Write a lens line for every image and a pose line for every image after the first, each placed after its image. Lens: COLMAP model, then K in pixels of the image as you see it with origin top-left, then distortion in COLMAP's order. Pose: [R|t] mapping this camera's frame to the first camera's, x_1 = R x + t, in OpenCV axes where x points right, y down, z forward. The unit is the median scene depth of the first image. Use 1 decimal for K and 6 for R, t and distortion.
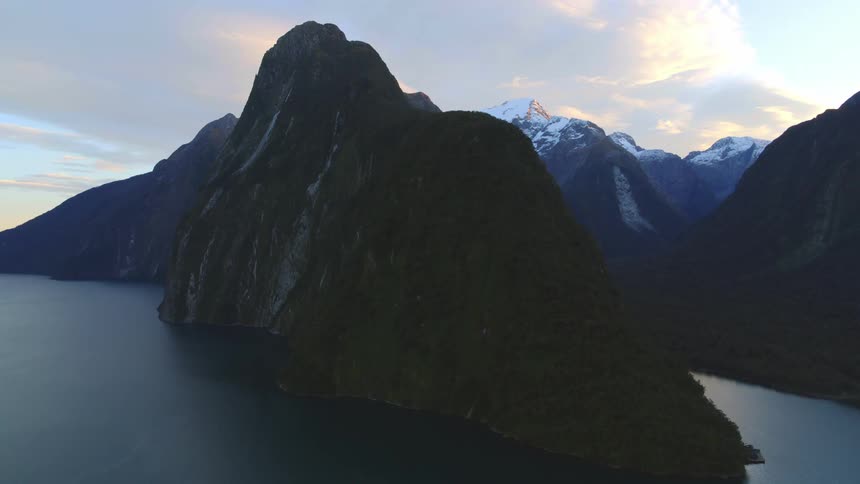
lens RADIAL K [[612.9, 0, 437.9], [0, 612.9, 246.3], [0, 0, 1]] dist [-0.092621, 0.041139]
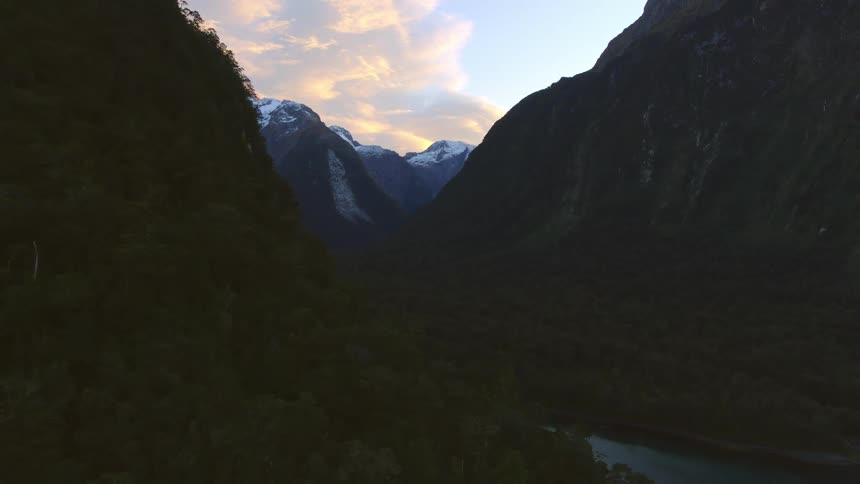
lens RADIAL K [[612.9, 0, 435.8], [0, 612.9, 245.1], [0, 0, 1]] dist [-0.092621, 0.041139]
pose [[0.900302, 0.011897, 0.435103, 0.038424], [-0.004199, 0.999817, -0.018649, 0.017997], [-0.435246, 0.014962, 0.900187, 0.112968]]
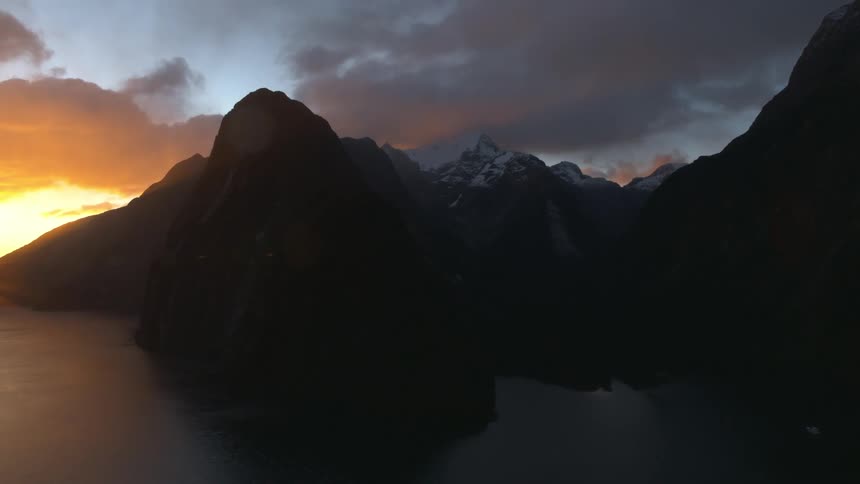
lens RADIAL K [[612.9, 0, 430.6], [0, 612.9, 239.0], [0, 0, 1]] dist [-0.092621, 0.041139]
pose [[0.999379, -0.016624, 0.031056, 0.033665], [0.018016, 0.998821, -0.045074, -0.009707], [-0.030270, 0.045605, 0.998501, -0.078946]]
